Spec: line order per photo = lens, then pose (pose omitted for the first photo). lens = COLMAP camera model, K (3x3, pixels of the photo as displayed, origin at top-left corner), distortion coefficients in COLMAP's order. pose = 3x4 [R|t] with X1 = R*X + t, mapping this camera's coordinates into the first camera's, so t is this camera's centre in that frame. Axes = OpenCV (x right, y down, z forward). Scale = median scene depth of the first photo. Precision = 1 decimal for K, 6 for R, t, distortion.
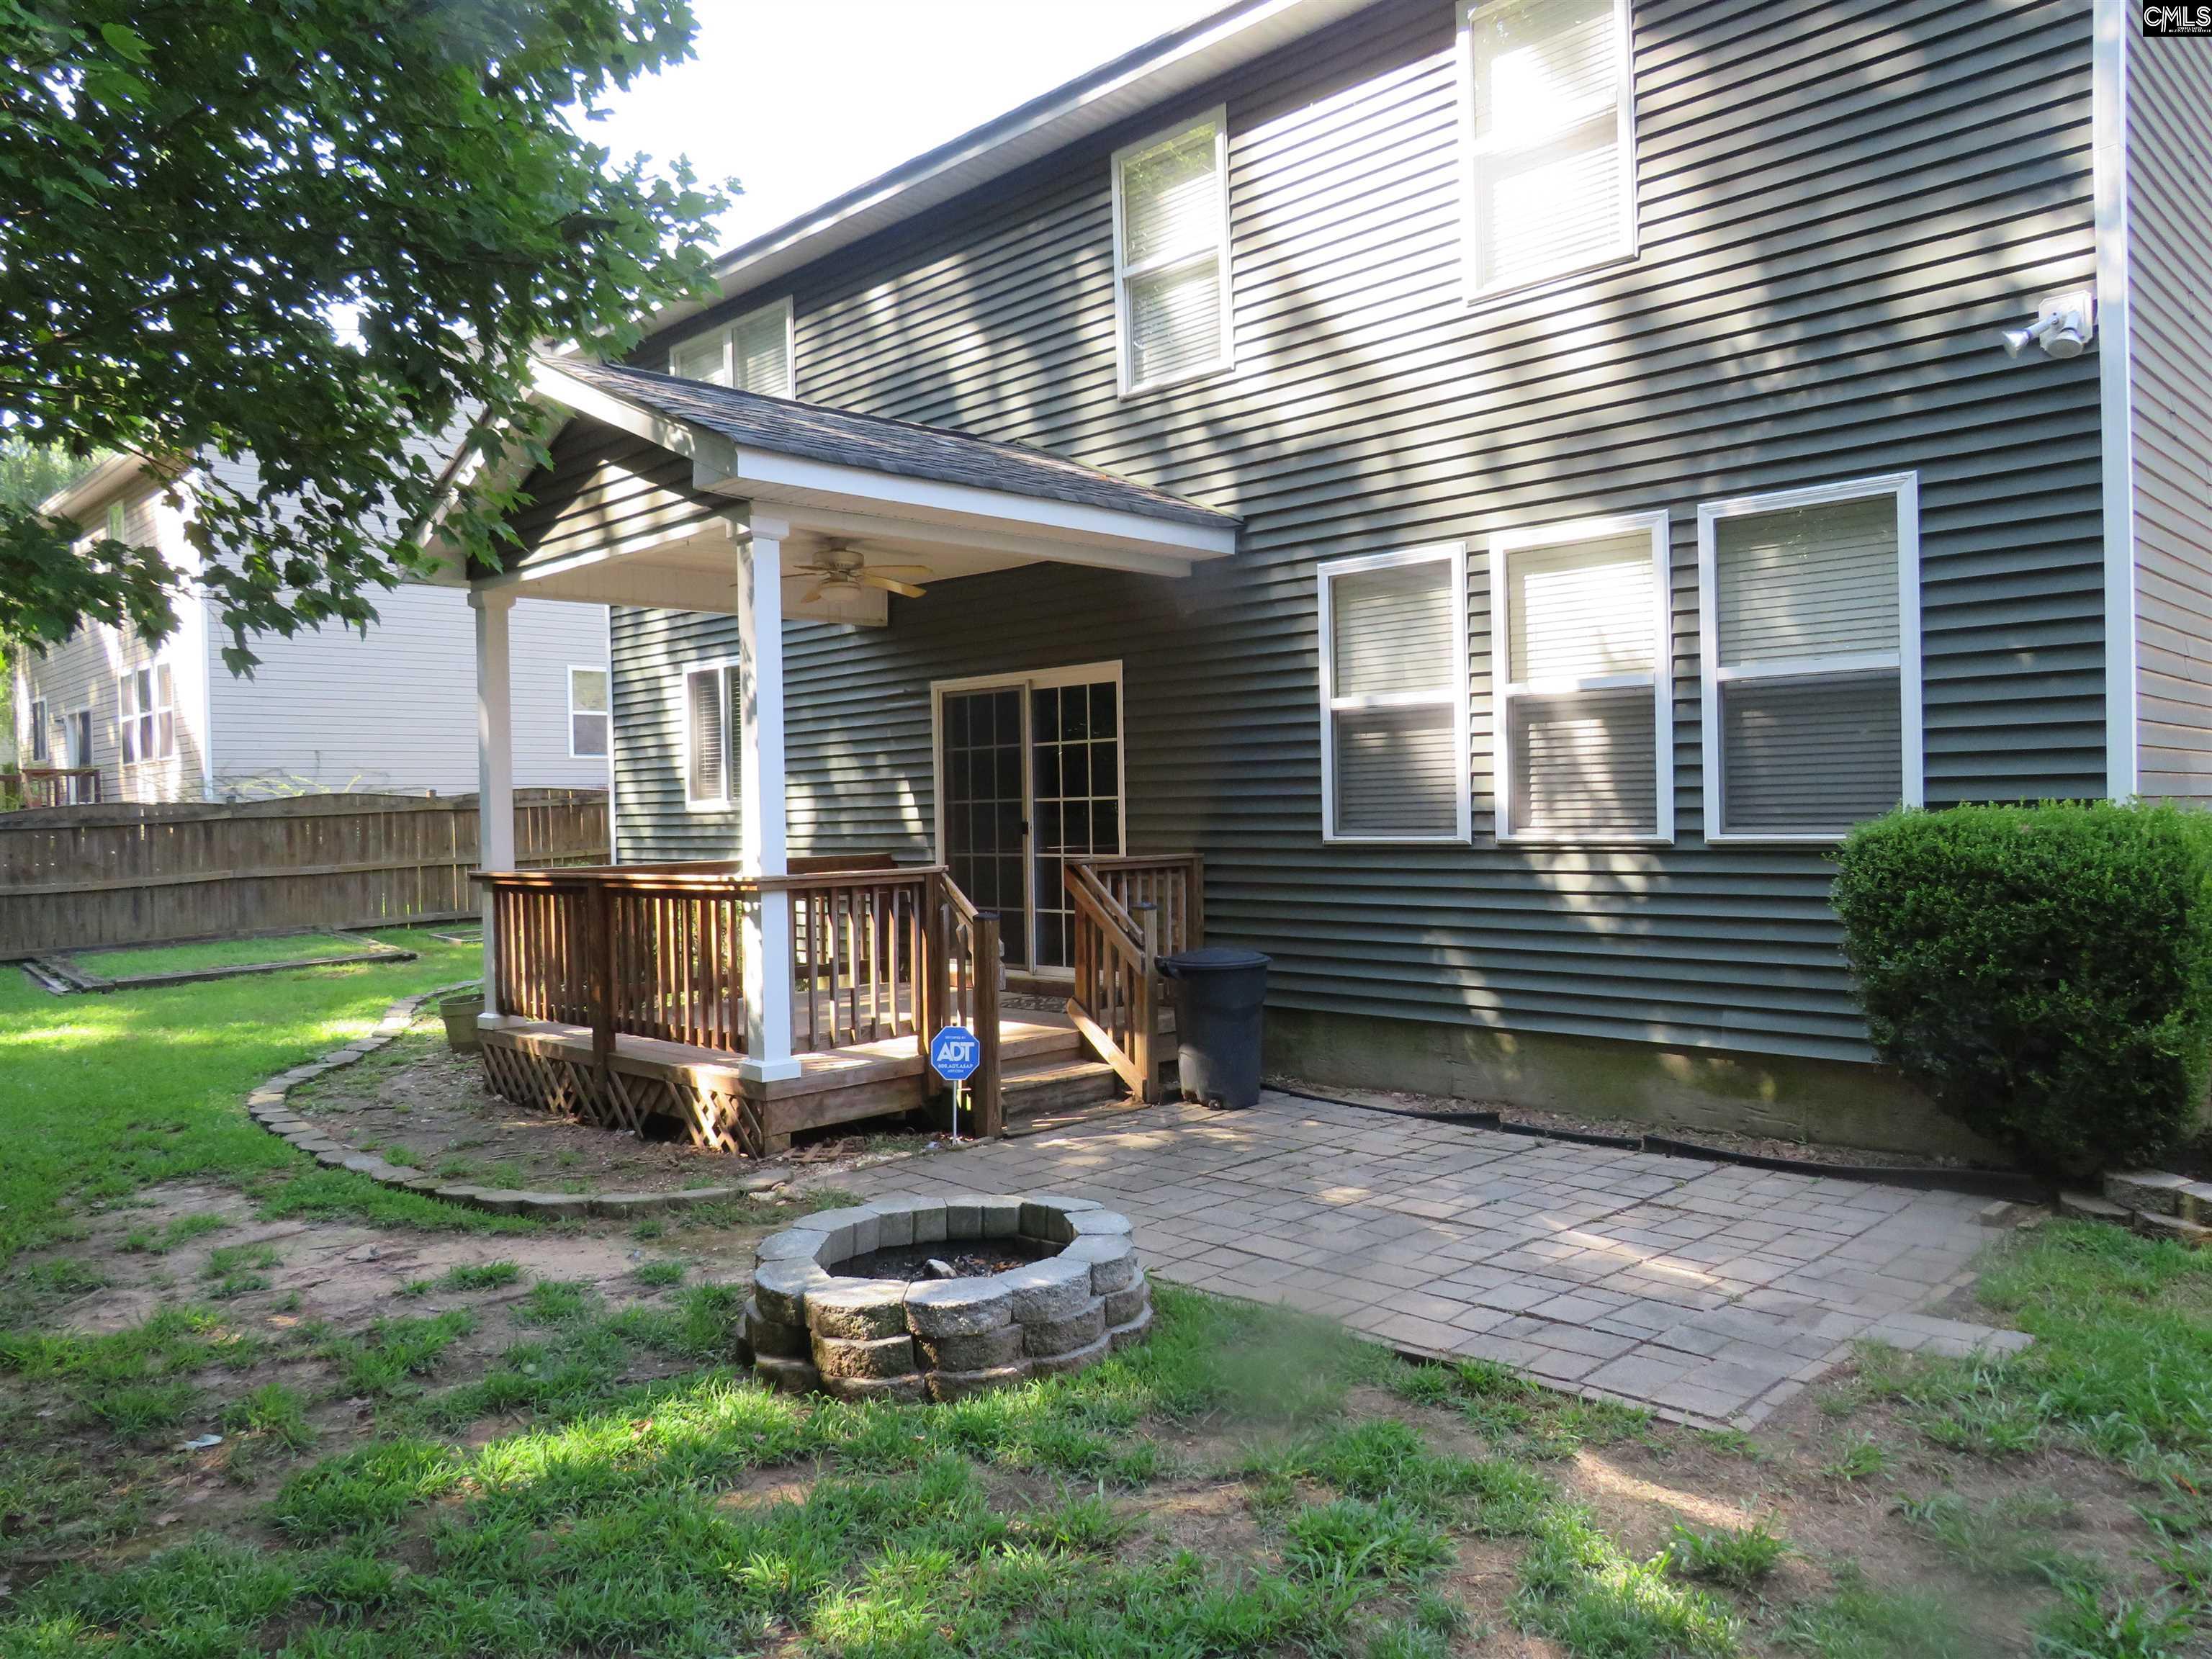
lens RADIAL K [[1582.2, 0, 1096.5], [0, 1582.2, 832.6], [0, 0, 1]] dist [-0.025856, -0.006047]
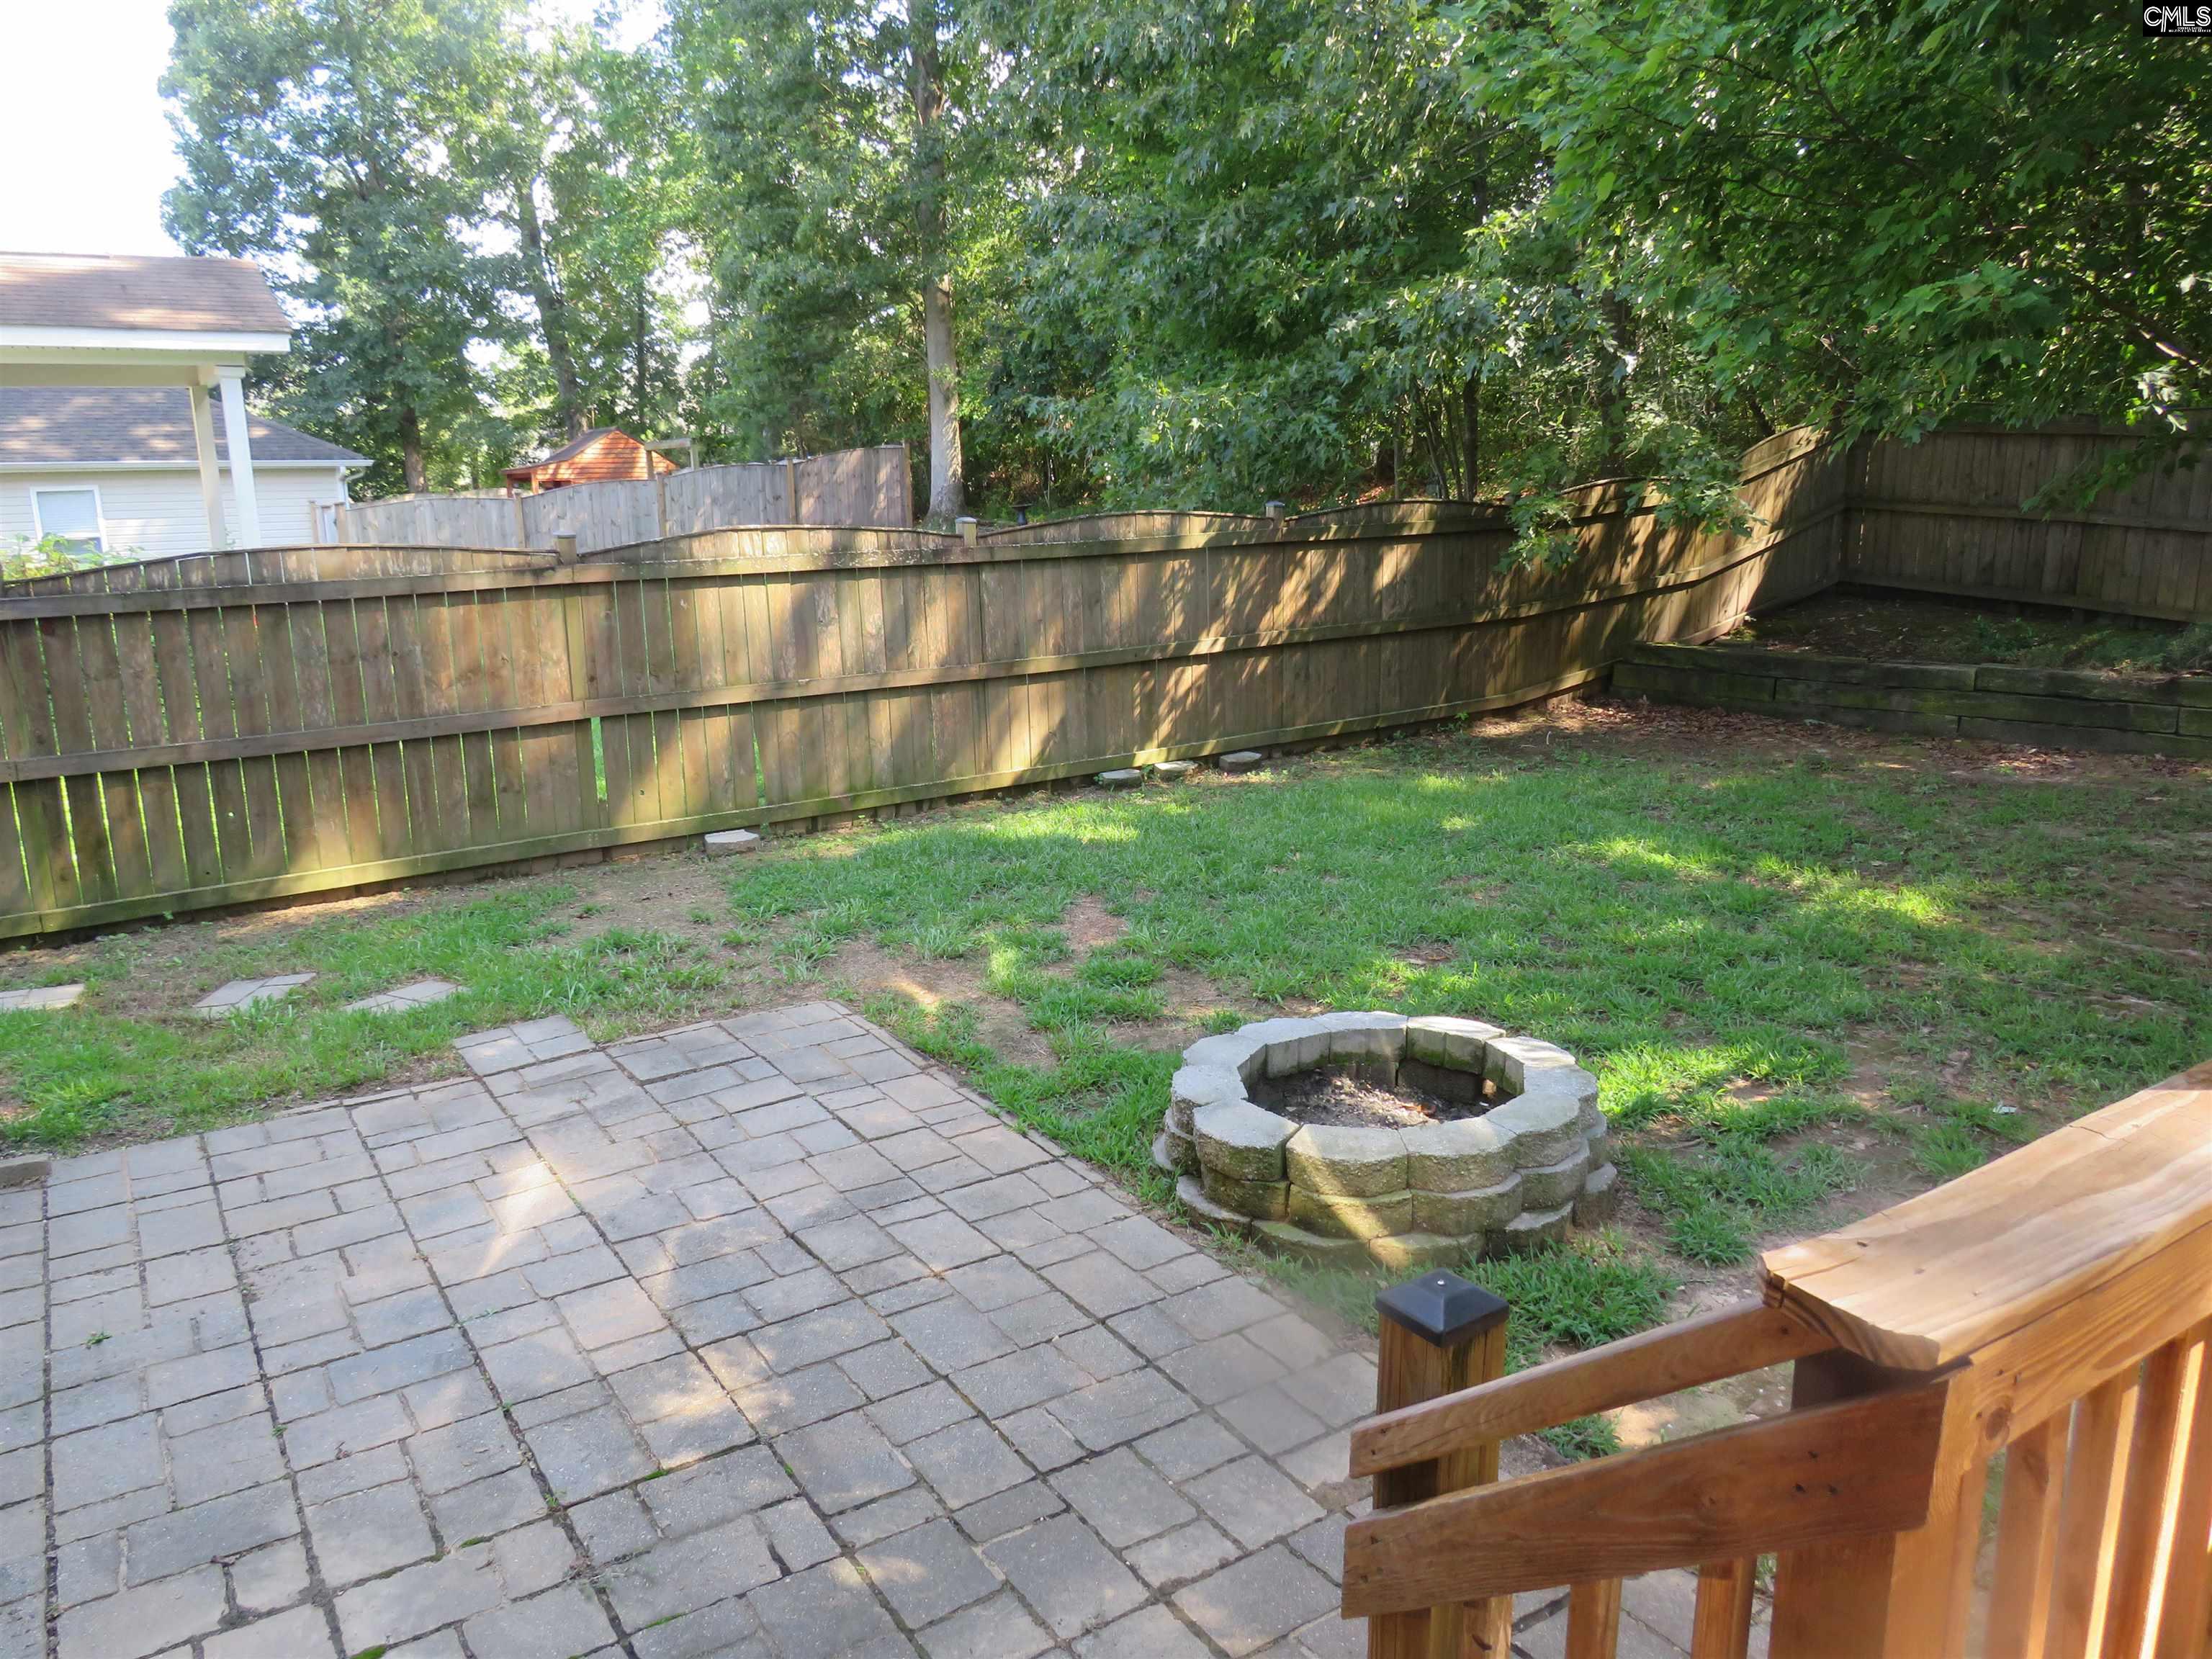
lens RADIAL K [[1582.2, 0, 1096.5], [0, 1582.2, 832.6], [0, 0, 1]] dist [-0.025856, -0.006047]
pose [[-0.982755, -0.008499, 0.184720, -0.055349], [0.033659, 0.974033, 0.223888, -0.045478], [-0.181826, 0.226245, -0.956950, 1.041881]]
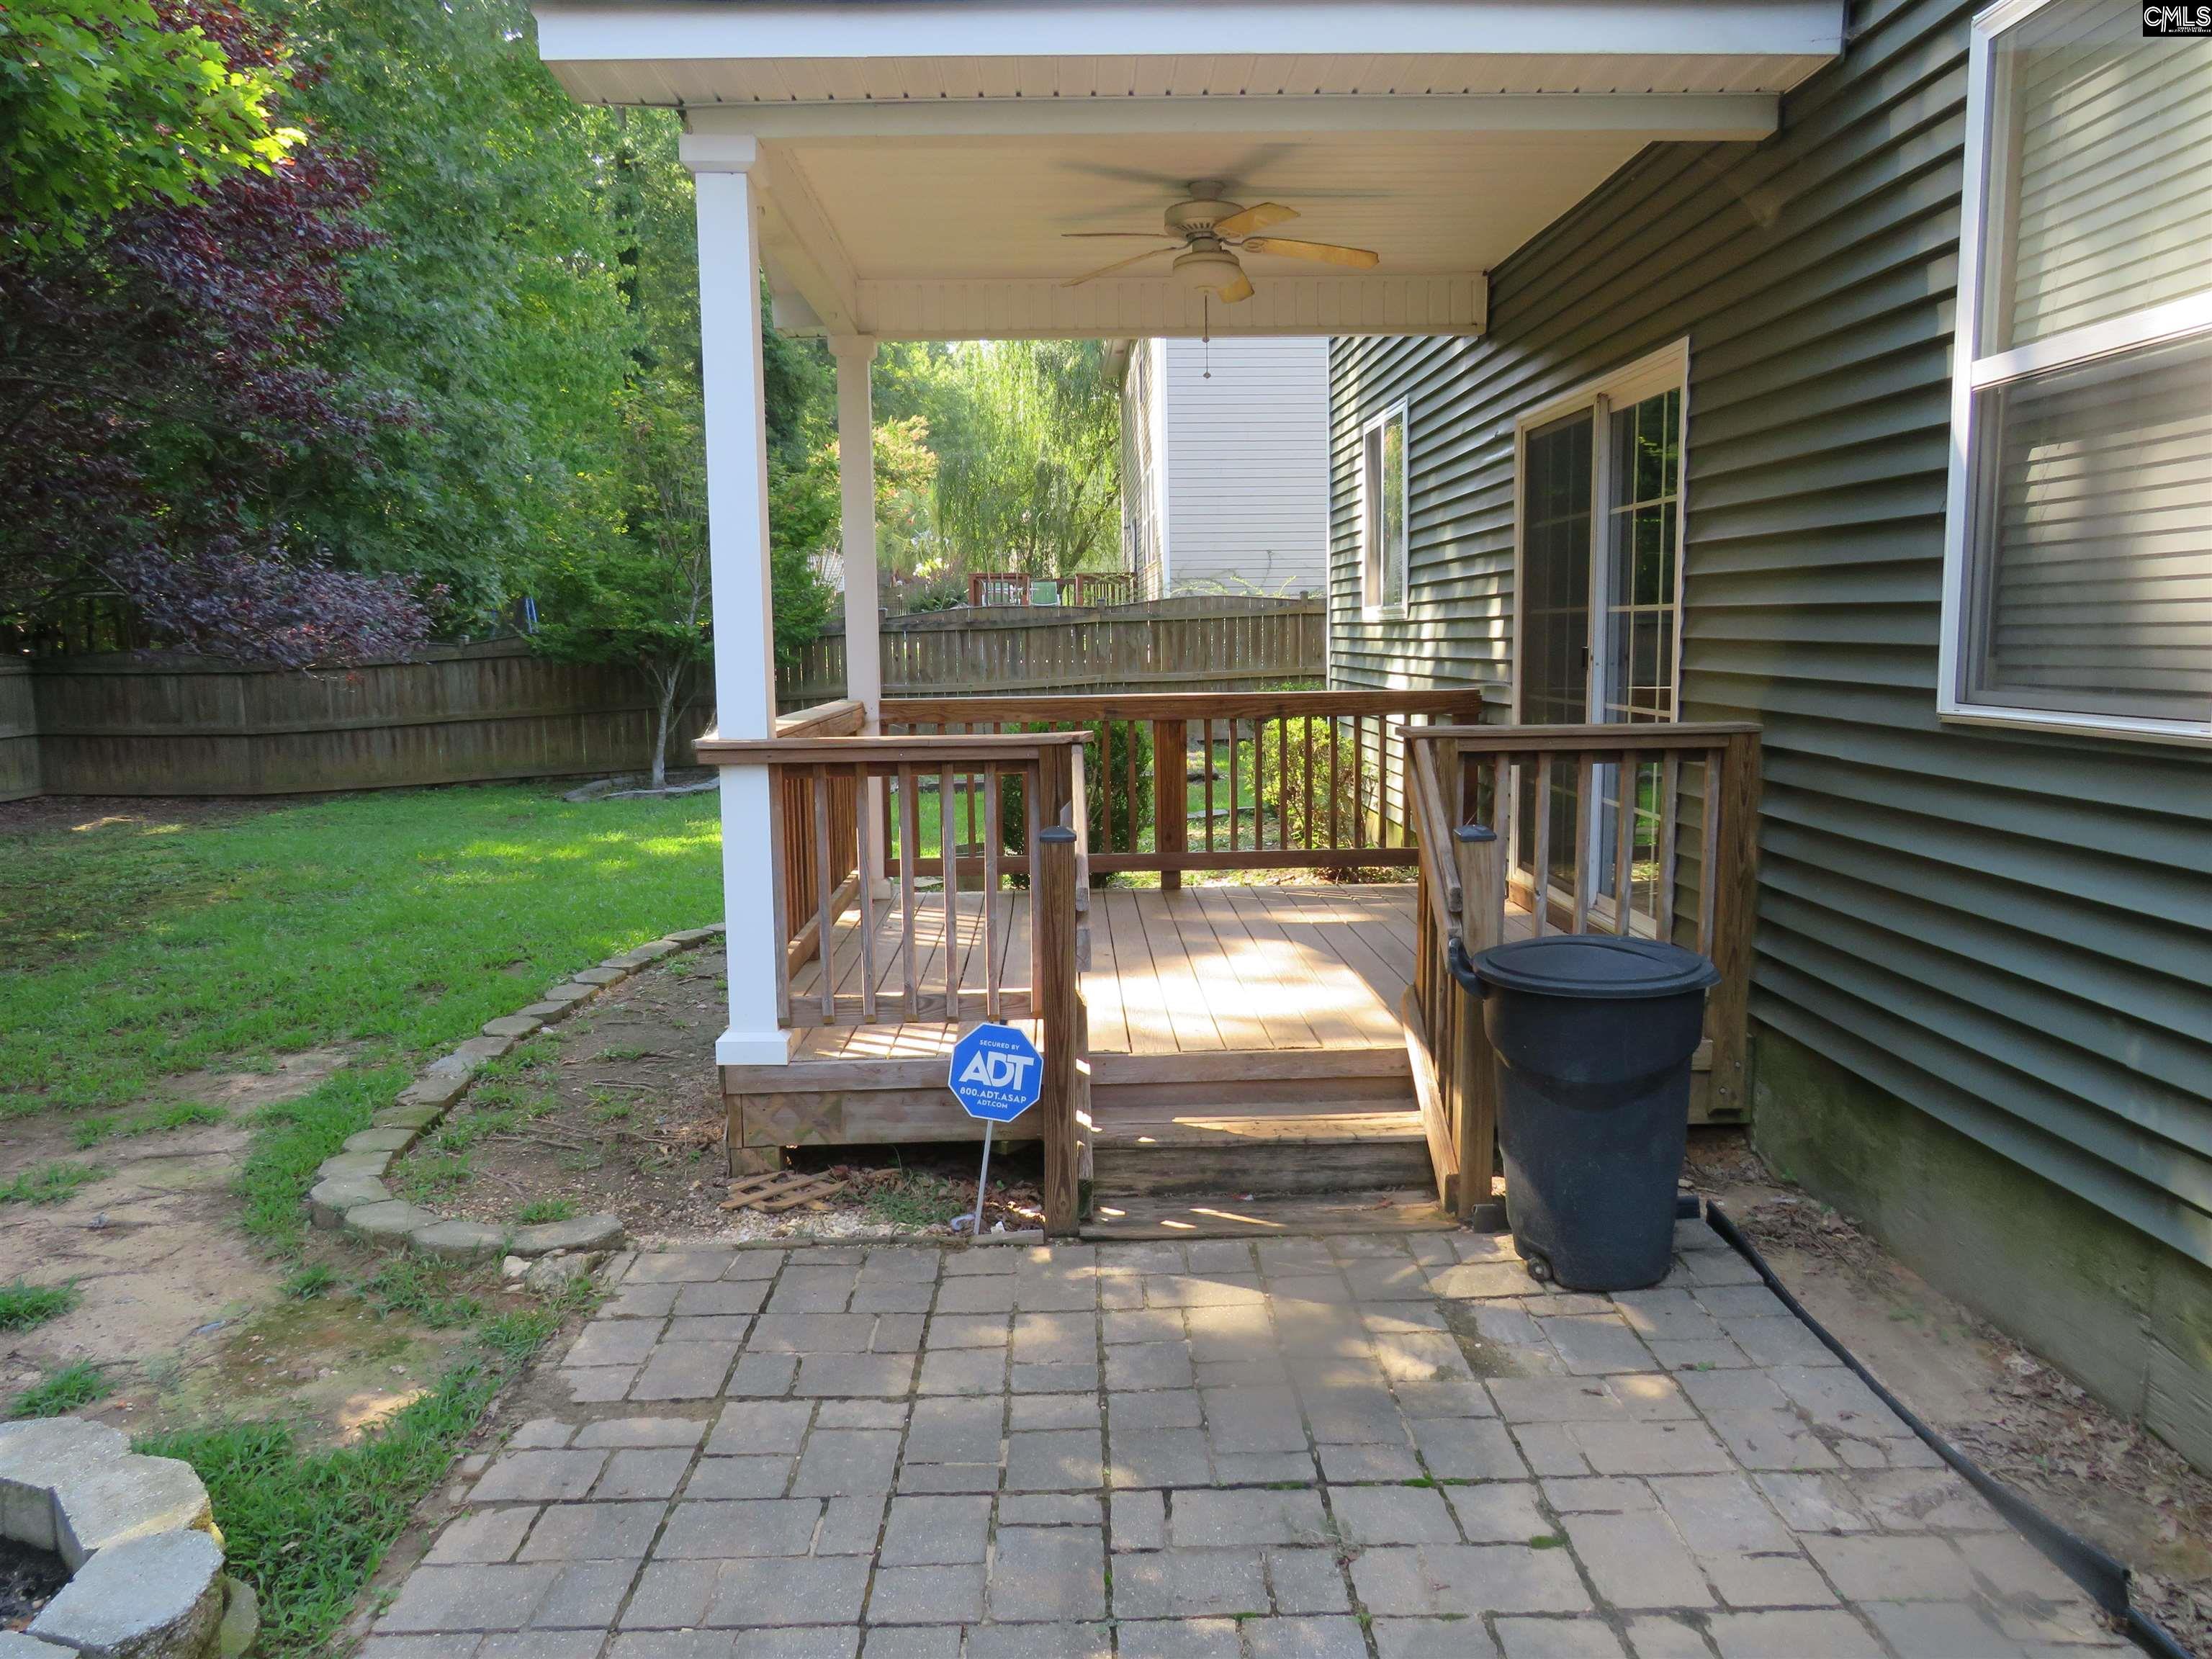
lens RADIAL K [[1582.2, 0, 1096.5], [0, 1582.2, 832.6], [0, 0, 1]] dist [-0.025856, -0.006047]
pose [[0.728969, 0.097566, -0.677558, 0.266274], [-0.011071, 0.991342, 0.130839, -0.015757], [0.684457, -0.087877, 0.723737, 0.542988]]
